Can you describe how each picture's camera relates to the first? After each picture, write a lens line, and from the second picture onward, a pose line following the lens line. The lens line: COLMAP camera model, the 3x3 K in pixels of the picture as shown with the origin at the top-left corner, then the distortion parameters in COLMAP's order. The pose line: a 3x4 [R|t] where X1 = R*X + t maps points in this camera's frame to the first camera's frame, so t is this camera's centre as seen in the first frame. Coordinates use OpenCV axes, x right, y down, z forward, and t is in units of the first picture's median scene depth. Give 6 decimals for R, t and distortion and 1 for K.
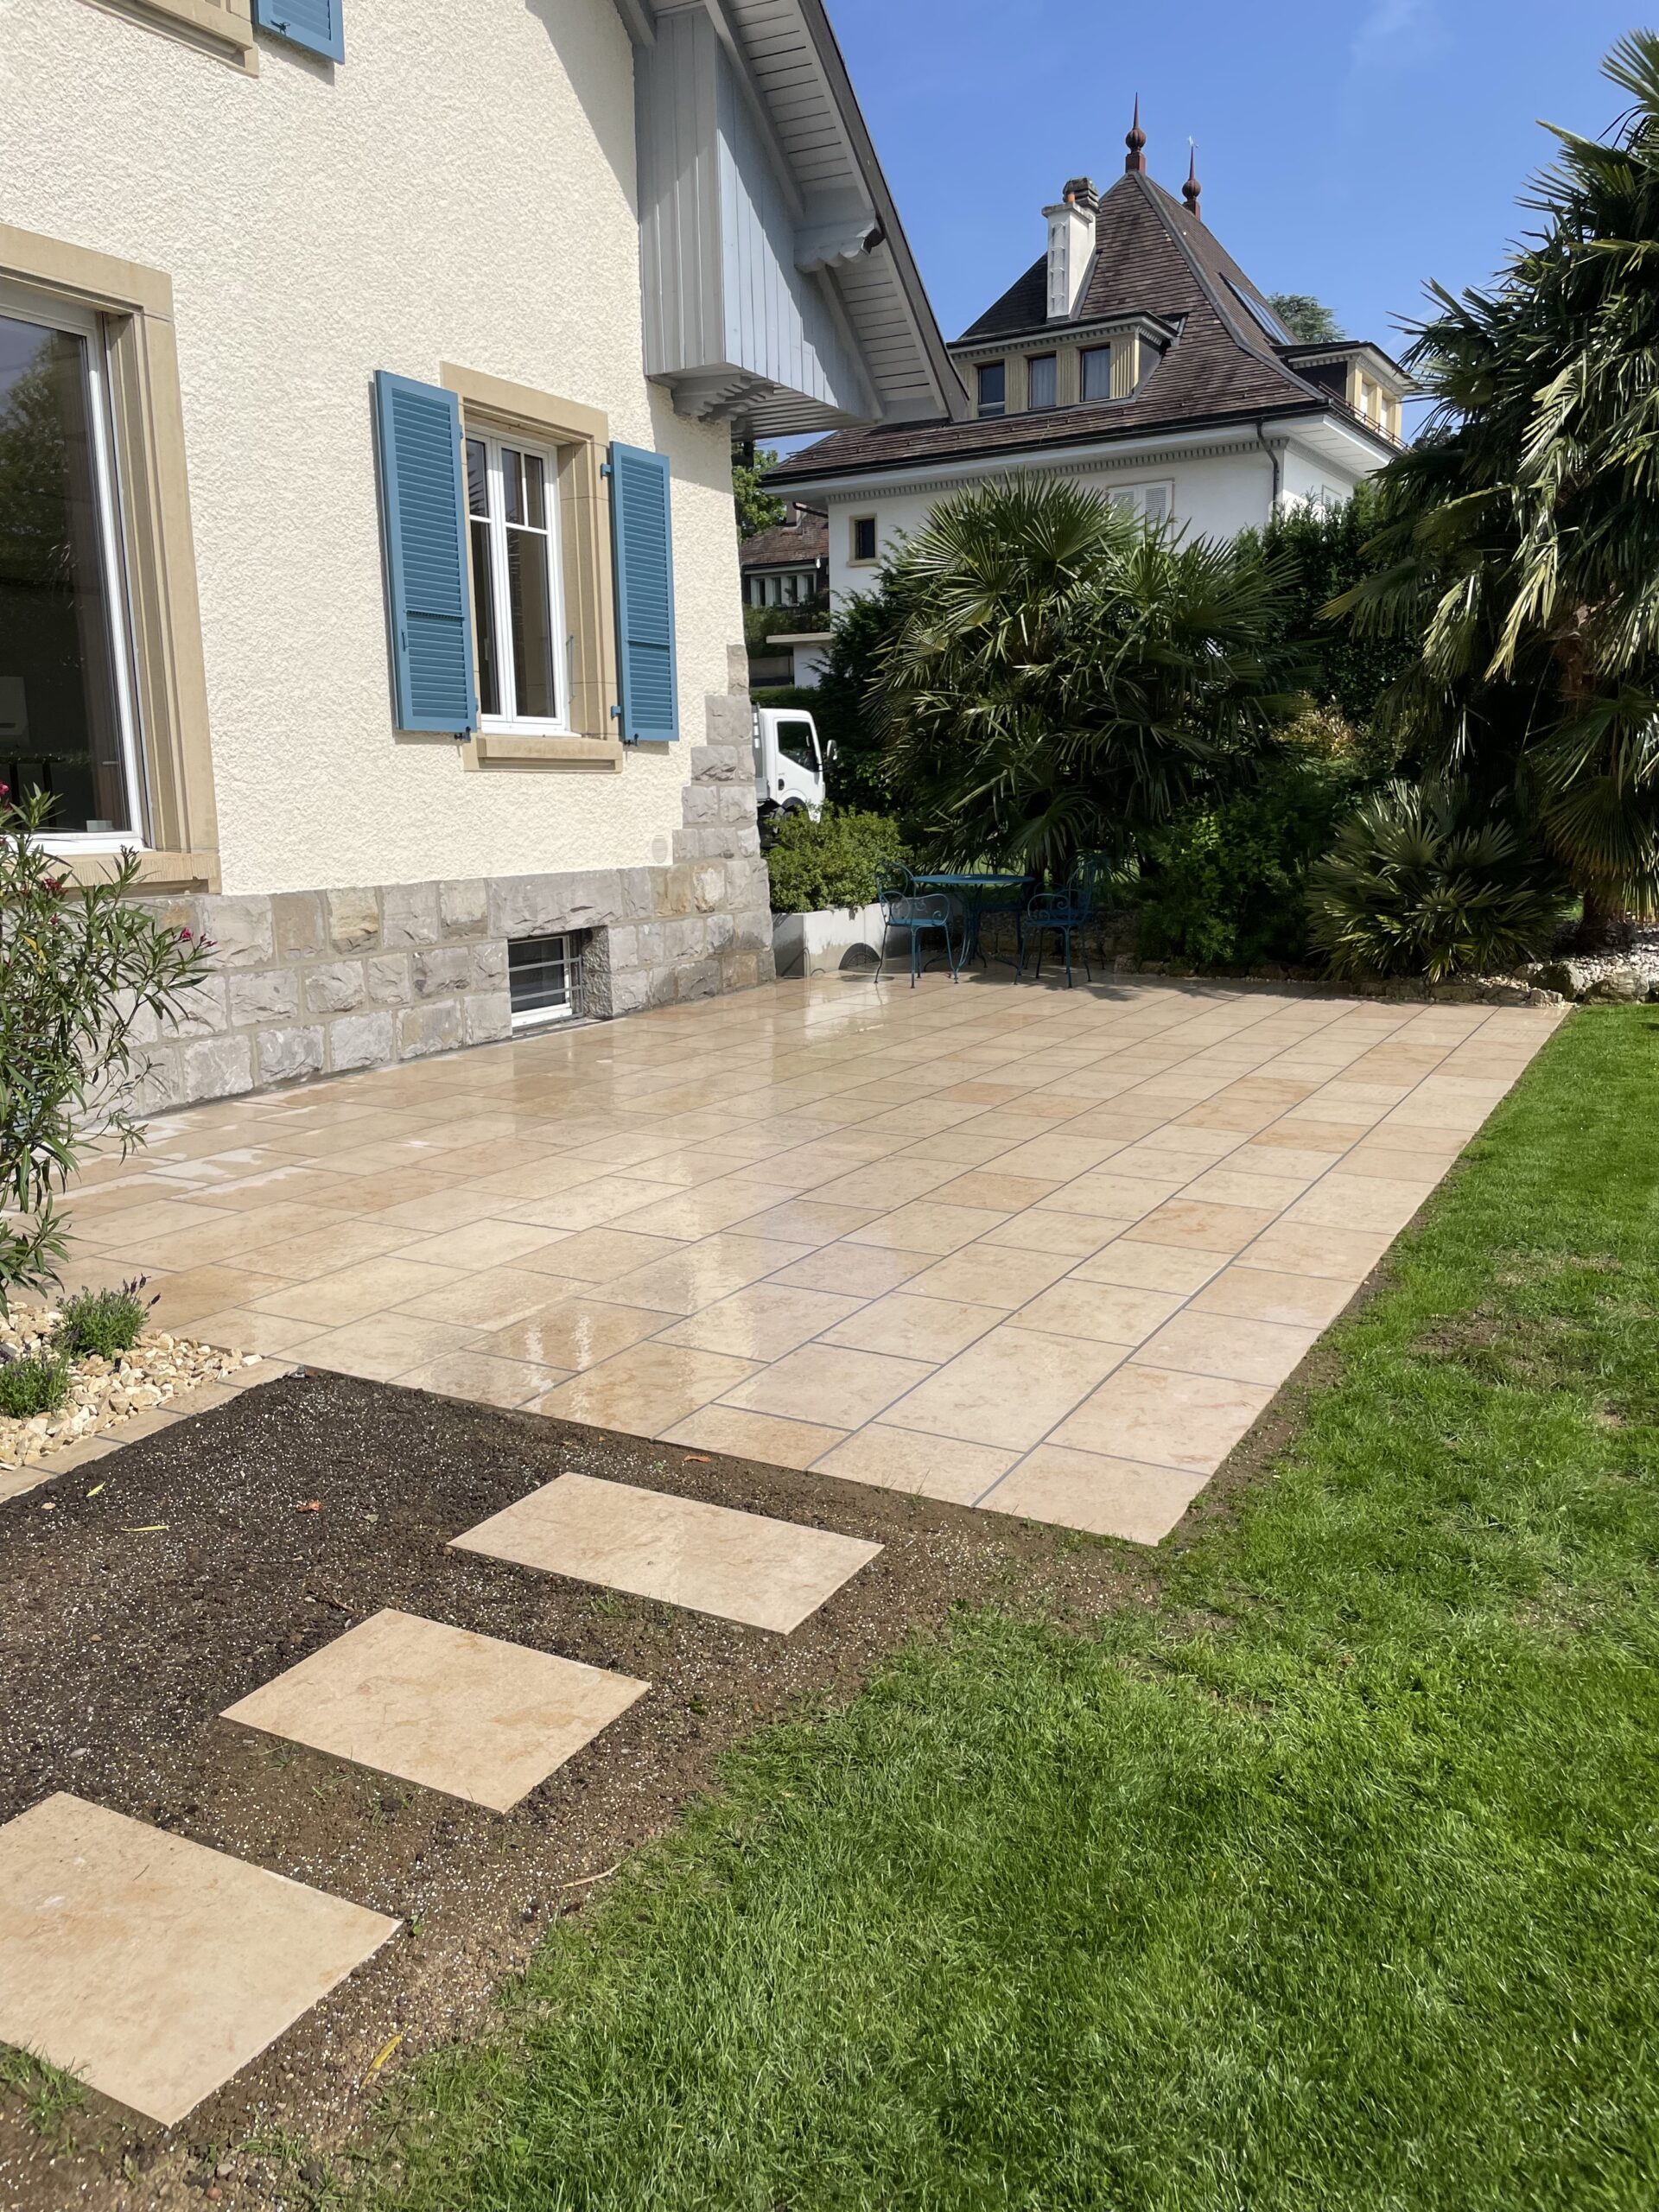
lens RADIAL K [[1689.8, 0, 870.3], [0, 1689.8, 1107.6], [0, 0, 1]] dist [0.073768, -0.109708]
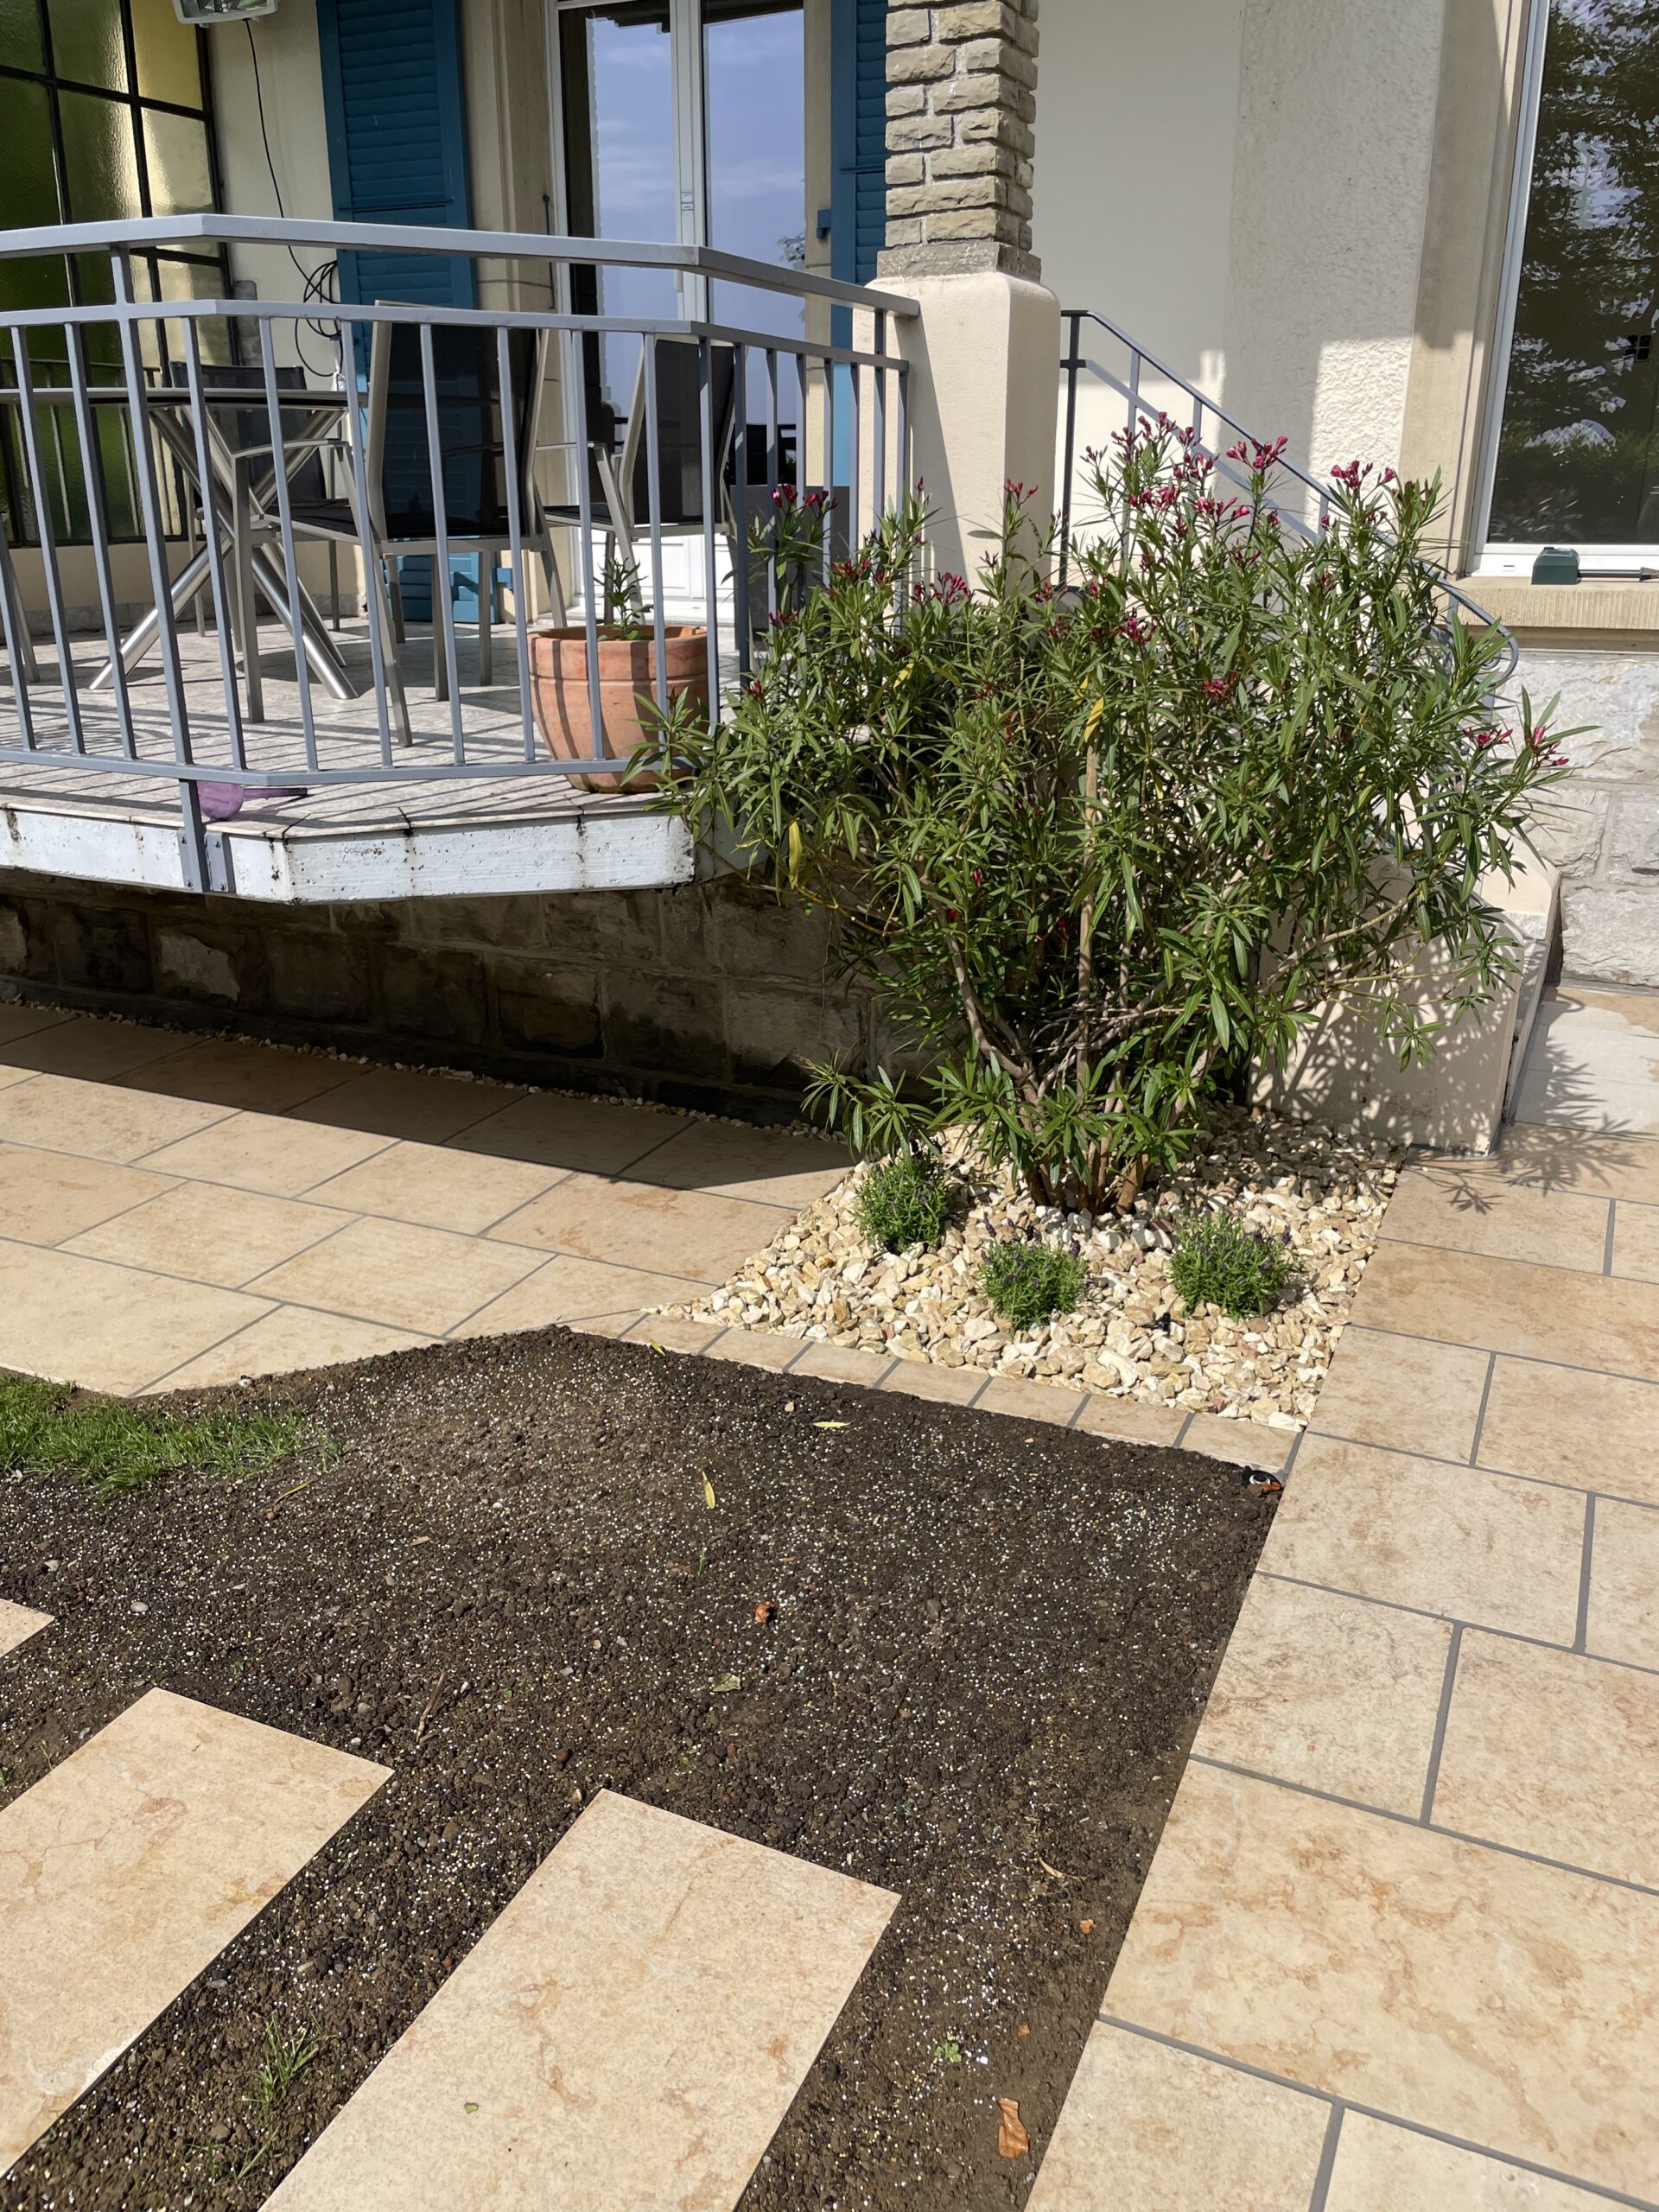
lens RADIAL K [[1683.7, 0, 861.8], [0, 1683.7, 1107.6], [0, 0, 1]] dist [0.080020, -0.115041]
pose [[0.043110, 0.353632, -0.934391, 0.084629], [-0.187615, 0.921487, 0.340092, -0.068599], [0.981296, 0.160644, 0.106072, 0.359071]]
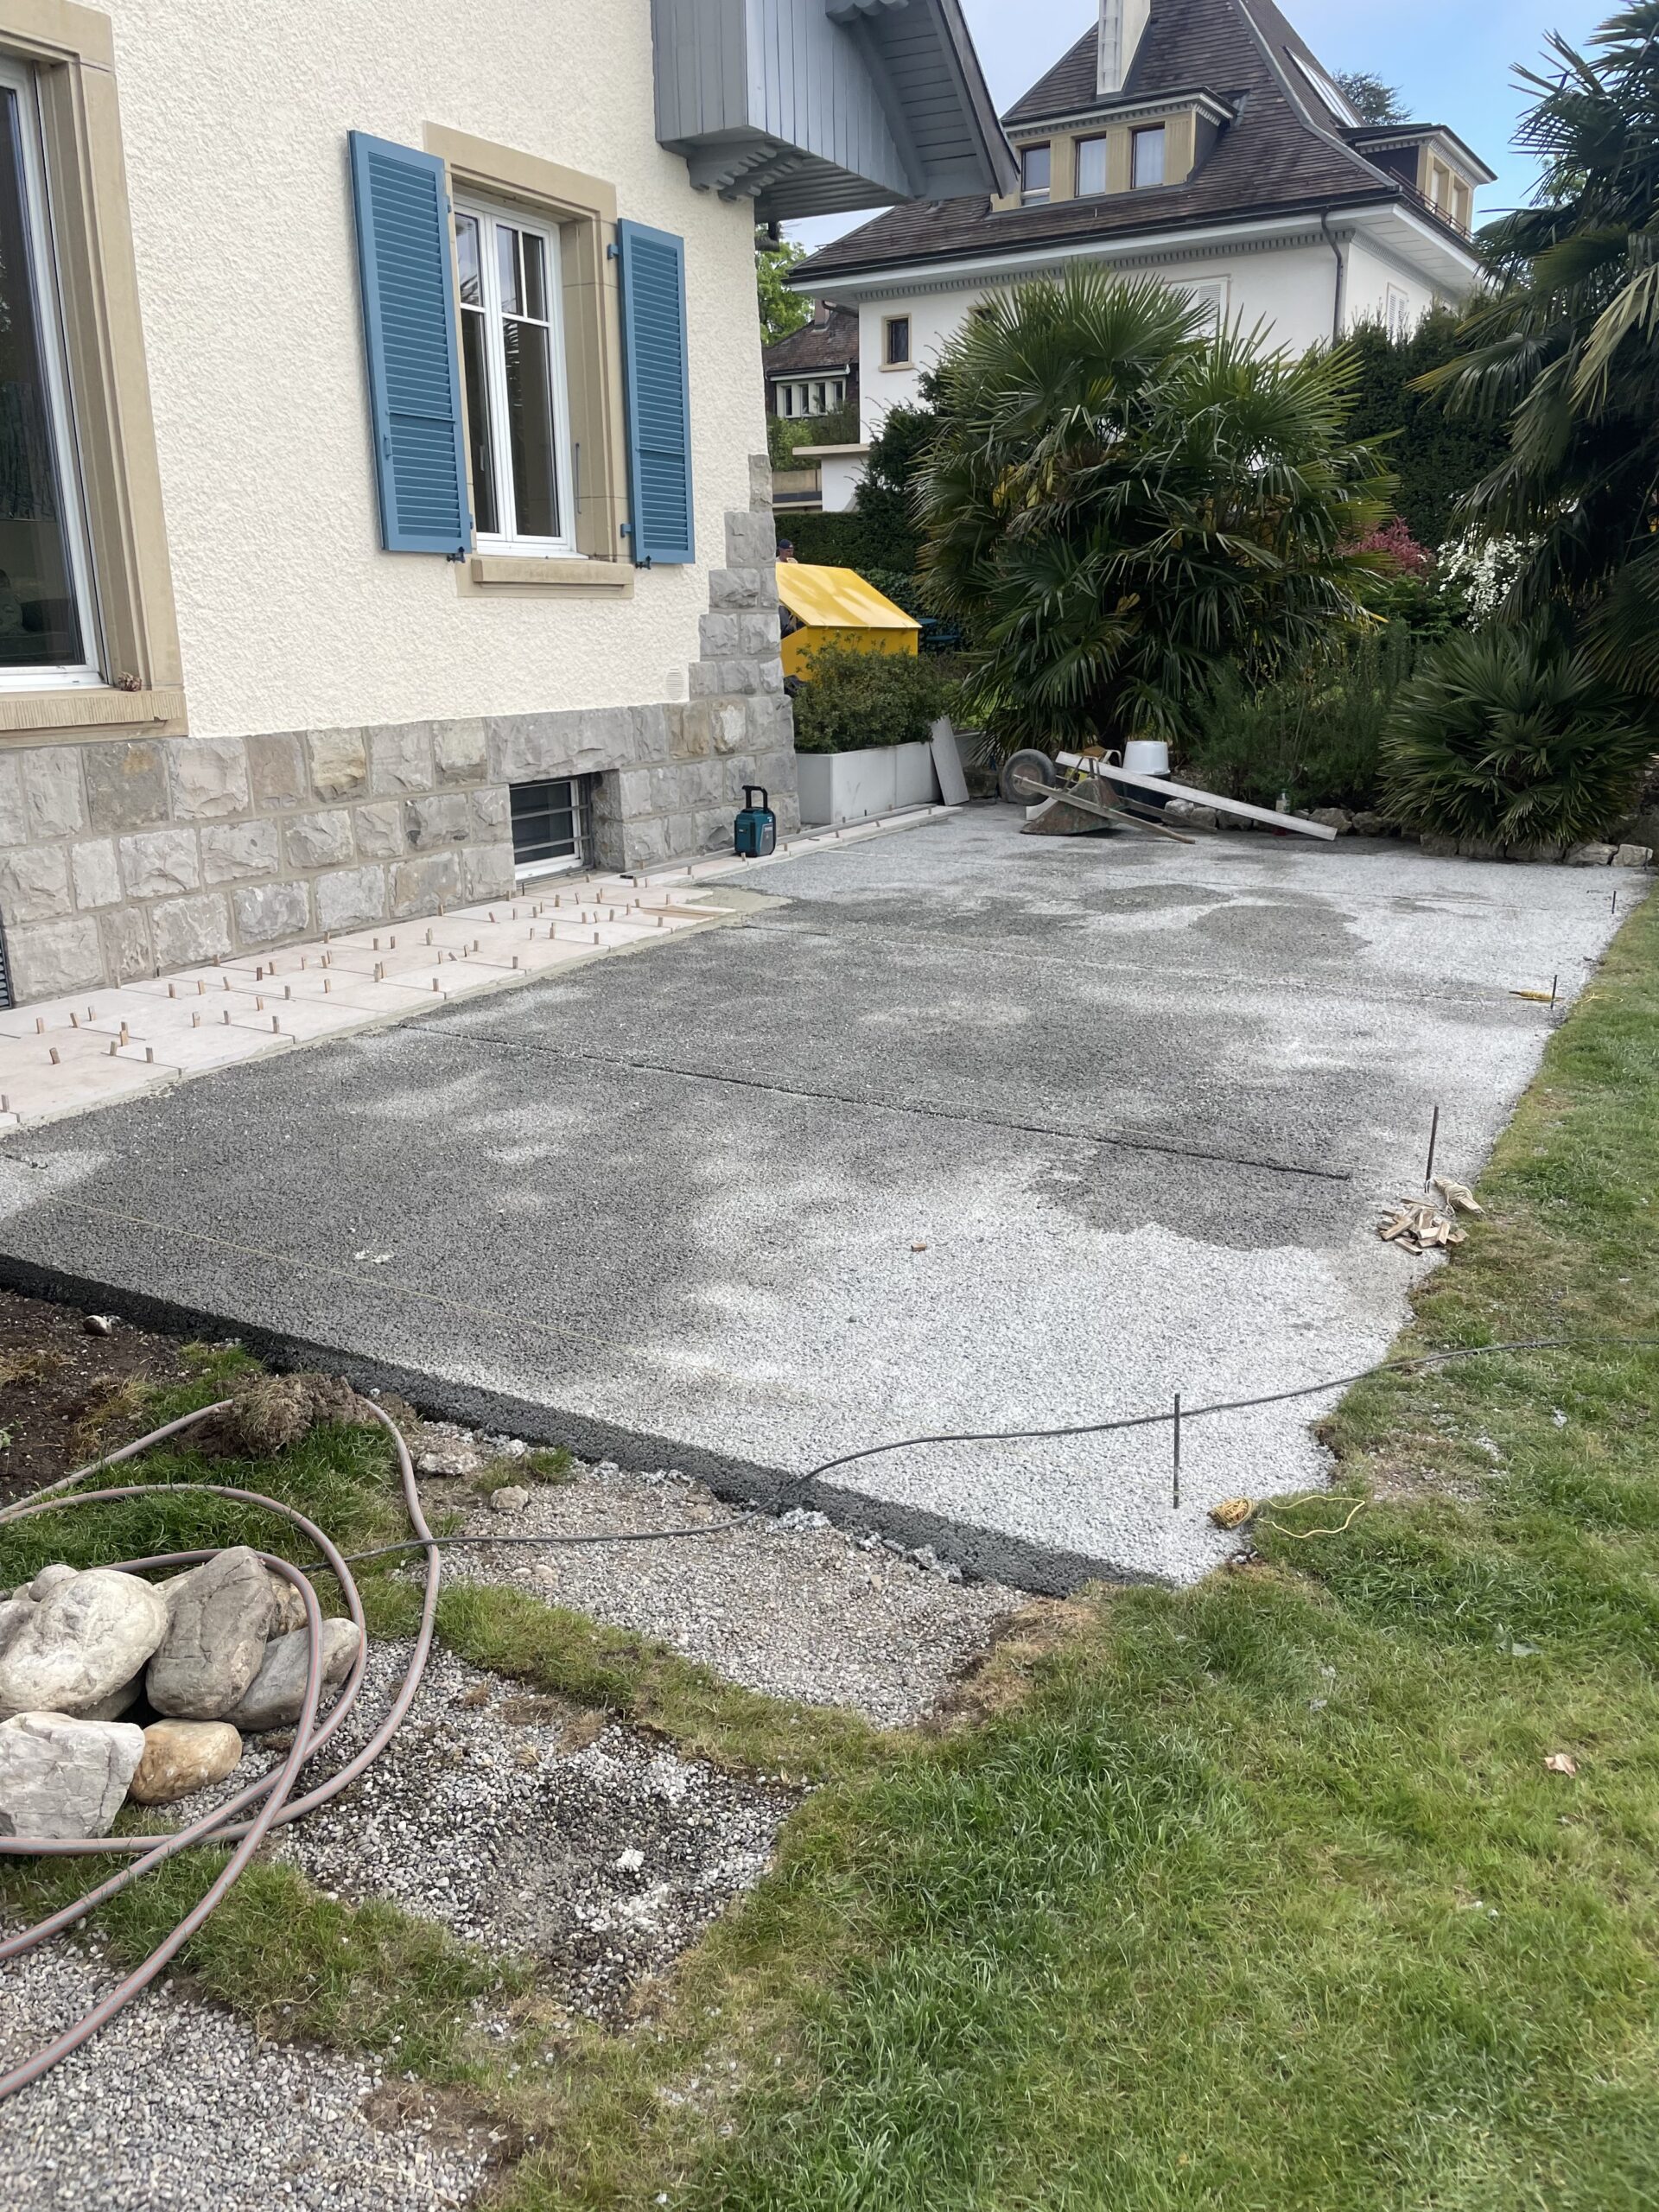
lens RADIAL K [[1683.7, 0, 861.8], [0, 1683.7, 1107.6], [0, 0, 1]] dist [0.080020, -0.115041]
pose [[0.999771, 0.010541, -0.018634, -0.003718], [-0.008655, 0.995094, 0.098558, -0.018073], [0.019582, -0.098374, 0.994957, 0.075085]]
